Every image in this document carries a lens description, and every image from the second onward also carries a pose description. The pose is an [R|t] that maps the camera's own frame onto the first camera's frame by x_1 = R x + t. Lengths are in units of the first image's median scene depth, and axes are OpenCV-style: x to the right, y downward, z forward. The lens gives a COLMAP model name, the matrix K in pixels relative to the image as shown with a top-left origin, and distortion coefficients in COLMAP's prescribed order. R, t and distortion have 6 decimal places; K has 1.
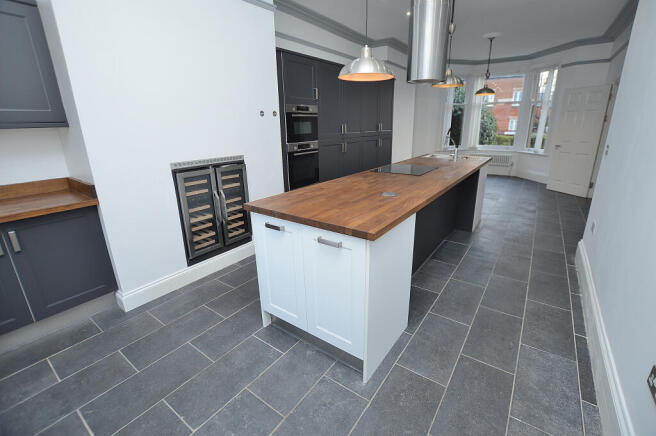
lens RADIAL K [[290.6, 0, 330.2], [0, 290.6, 207.9], [0, 0, 1]] dist [0.019069, -0.000091]
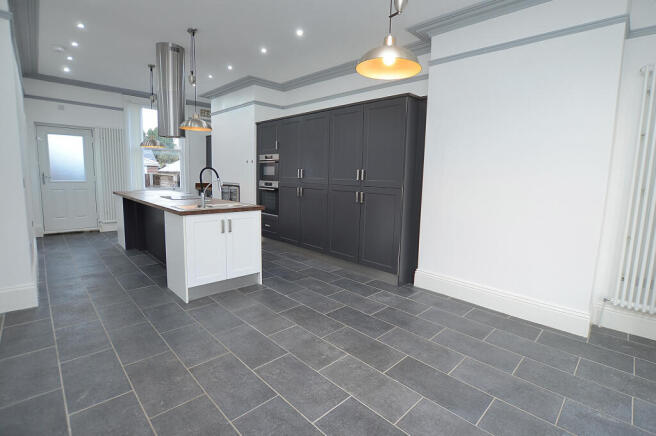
lens RADIAL K [[290.6, 0, 330.2], [0, 290.6, 207.9], [0, 0, 1]] dist [0.019069, -0.000091]
pose [[-0.135587, 0.122342, -0.983183, 1.198190], [-0.292810, 0.943071, 0.157730, -0.404008], [0.946509, 0.309271, -0.092045, 1.429433]]
